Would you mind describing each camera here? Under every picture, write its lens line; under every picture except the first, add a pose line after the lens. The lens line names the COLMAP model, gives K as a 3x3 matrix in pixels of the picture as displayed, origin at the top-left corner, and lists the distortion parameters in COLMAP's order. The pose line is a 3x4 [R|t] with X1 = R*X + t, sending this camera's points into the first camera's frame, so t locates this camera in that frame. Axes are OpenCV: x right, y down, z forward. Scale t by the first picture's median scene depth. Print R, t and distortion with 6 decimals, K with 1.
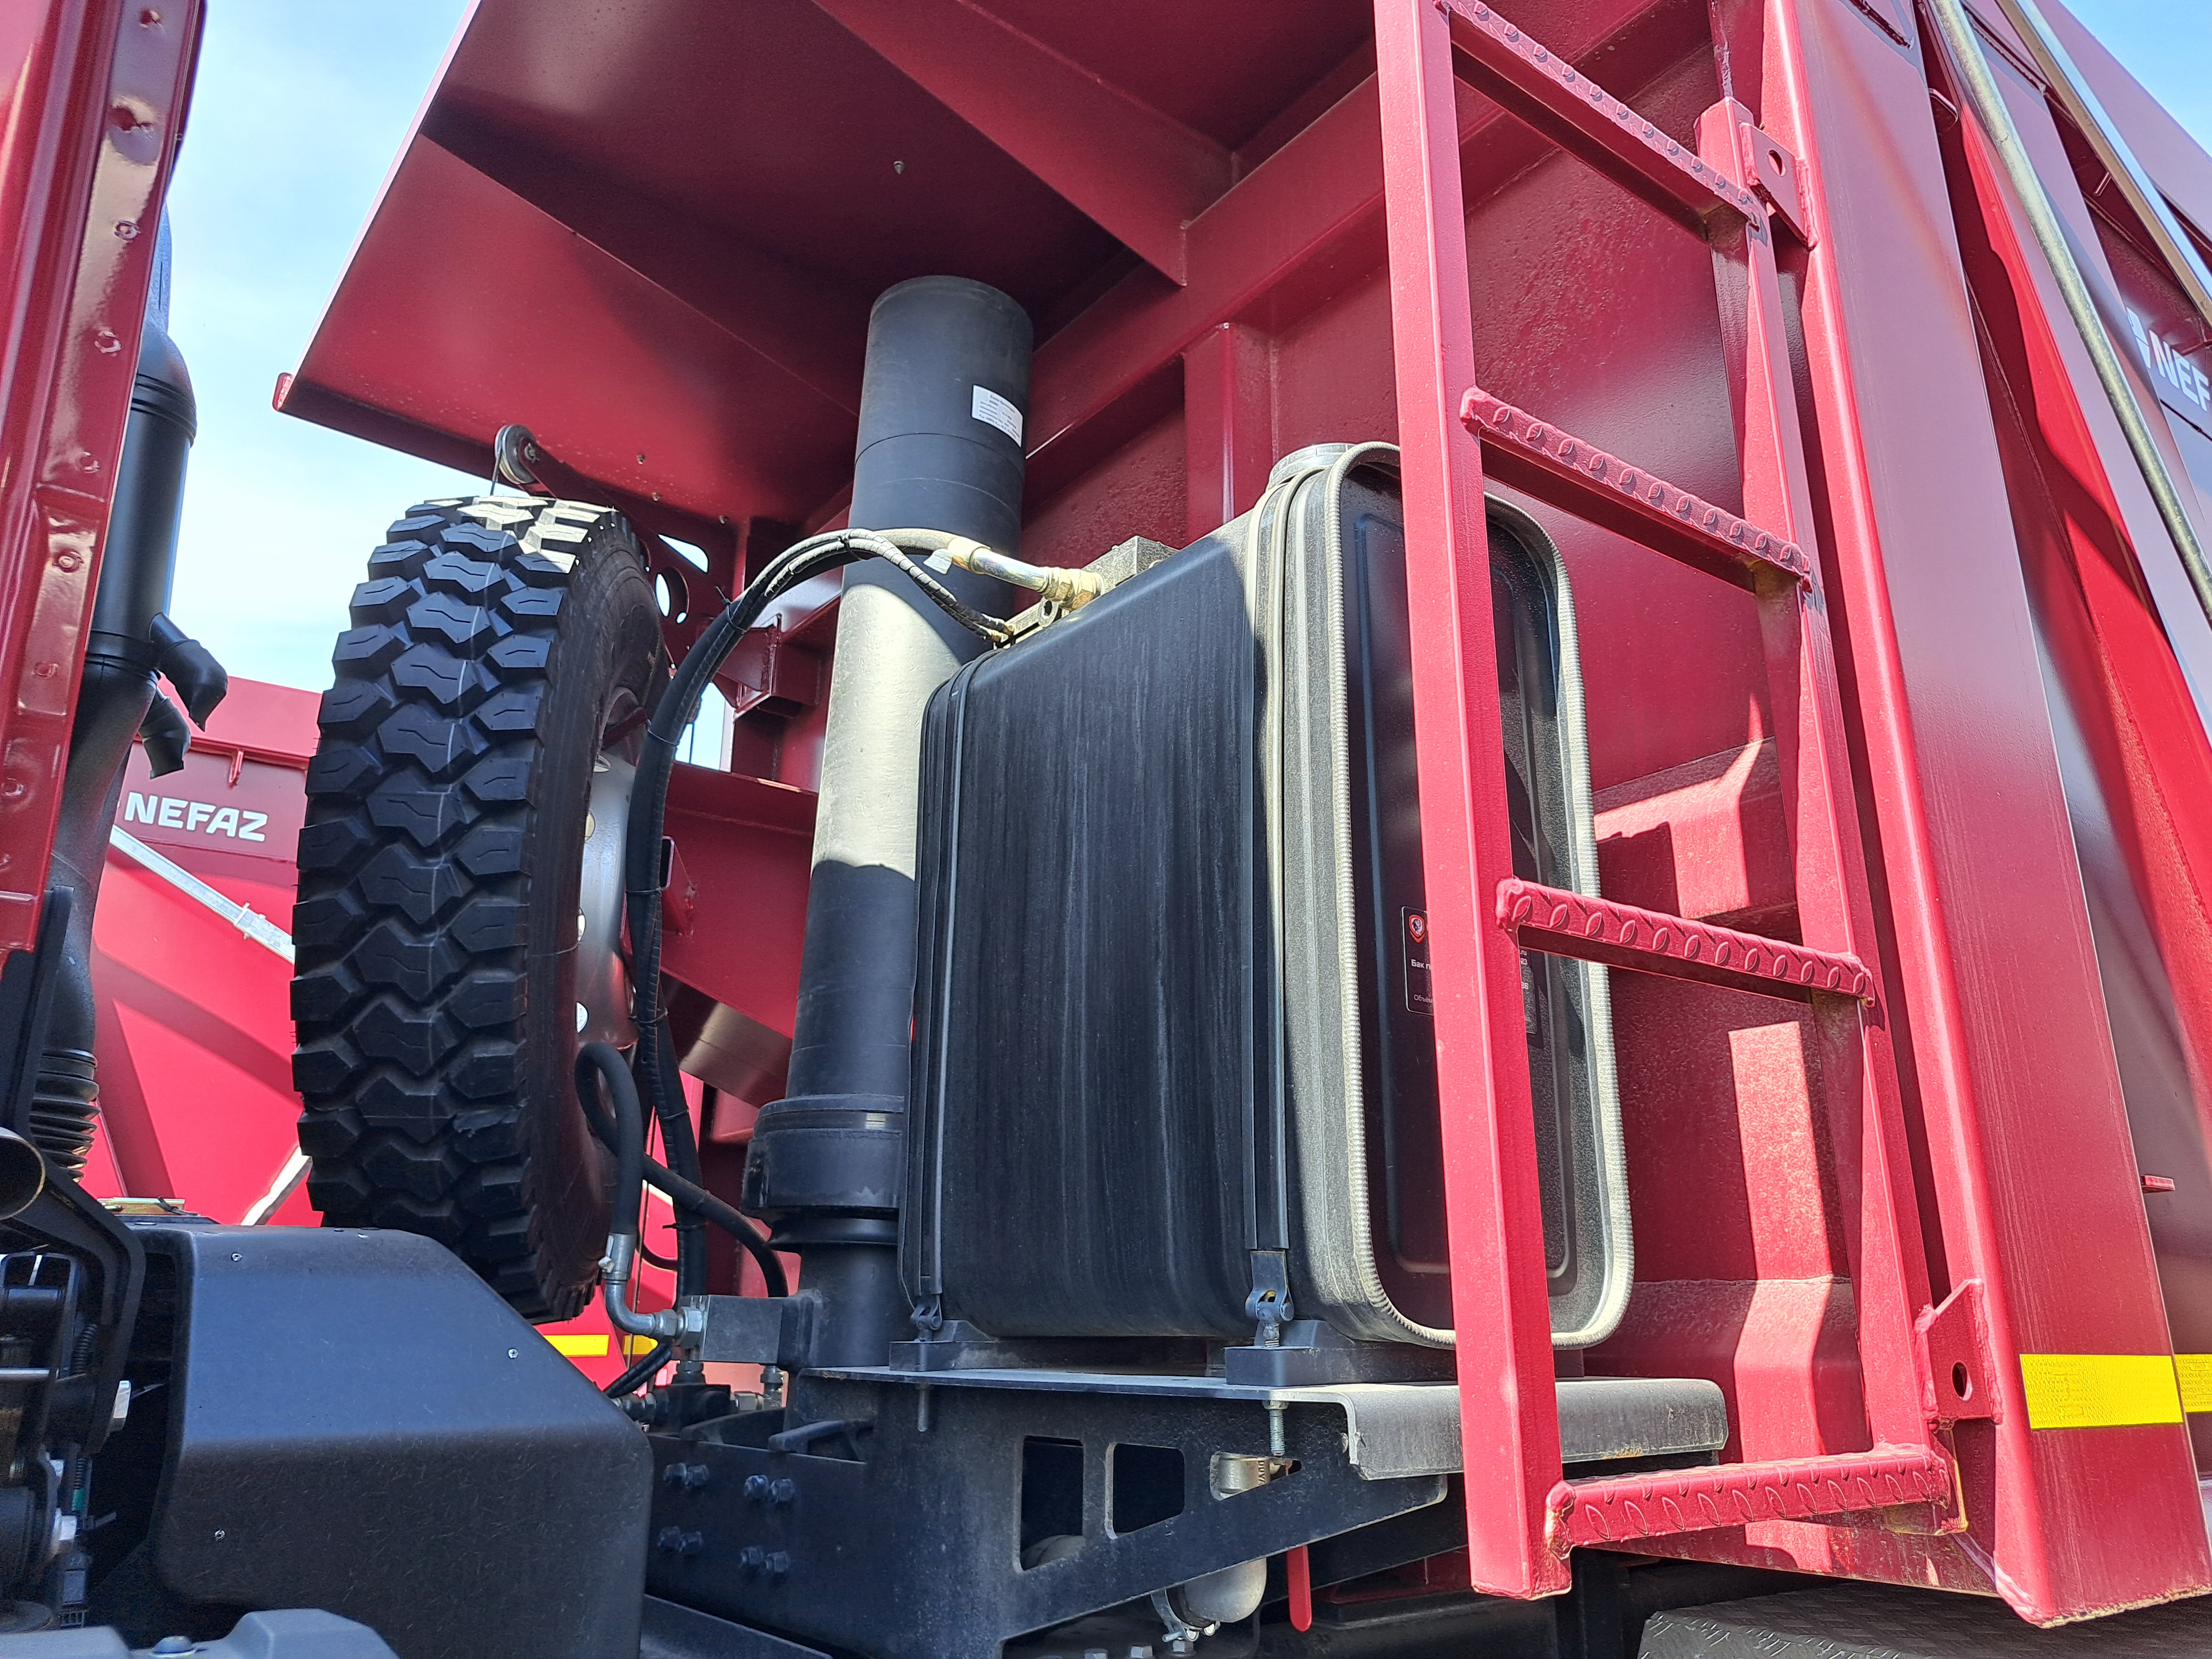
lens RADIAL K [[1541.5, 0, 1108.3], [0, 1541.5, 816.3], [0, 0, 1]] dist [0.081307, -0.067463]
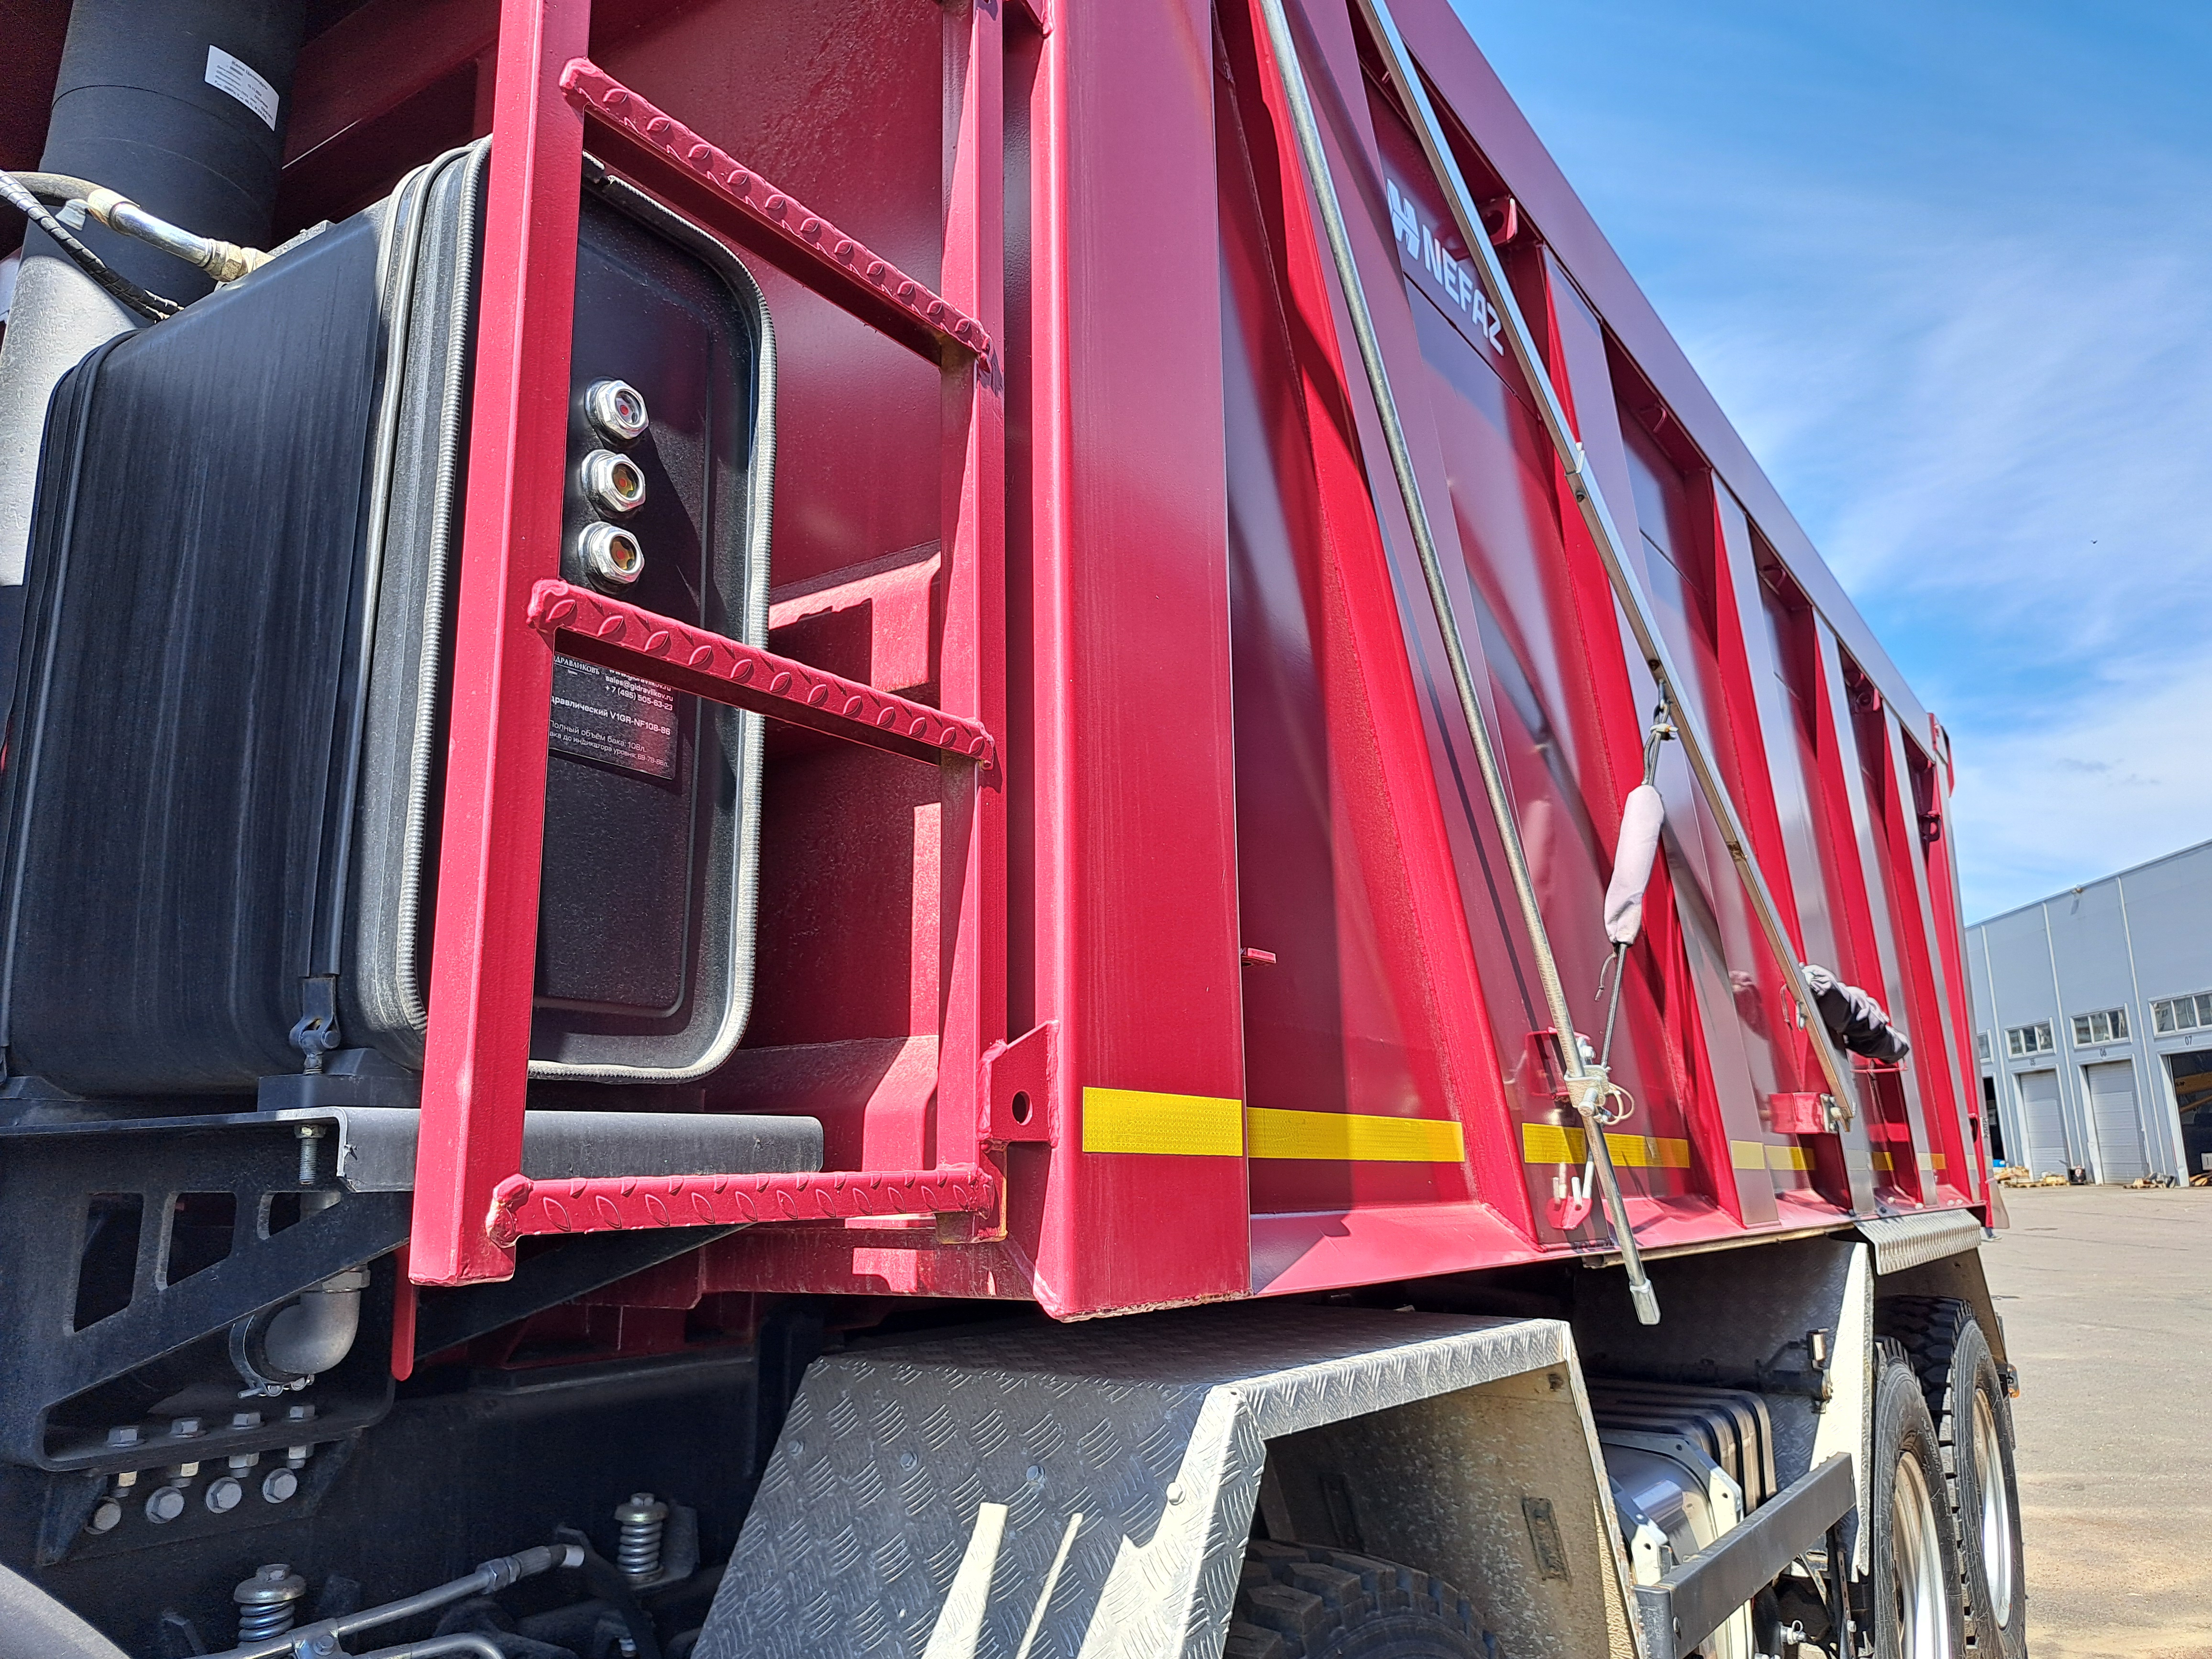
lens RADIAL K [[1544.9, 0, 1106.0], [0, 1544.9, 829.5], [0, 0, 1]] dist [0.079419, -0.076352]
pose [[0.954766, 0.058630, 0.291521, 0.244216], [-0.083865, 0.993664, 0.074825, 0.072265], [-0.285287, -0.095888, 0.953634, -0.022542]]
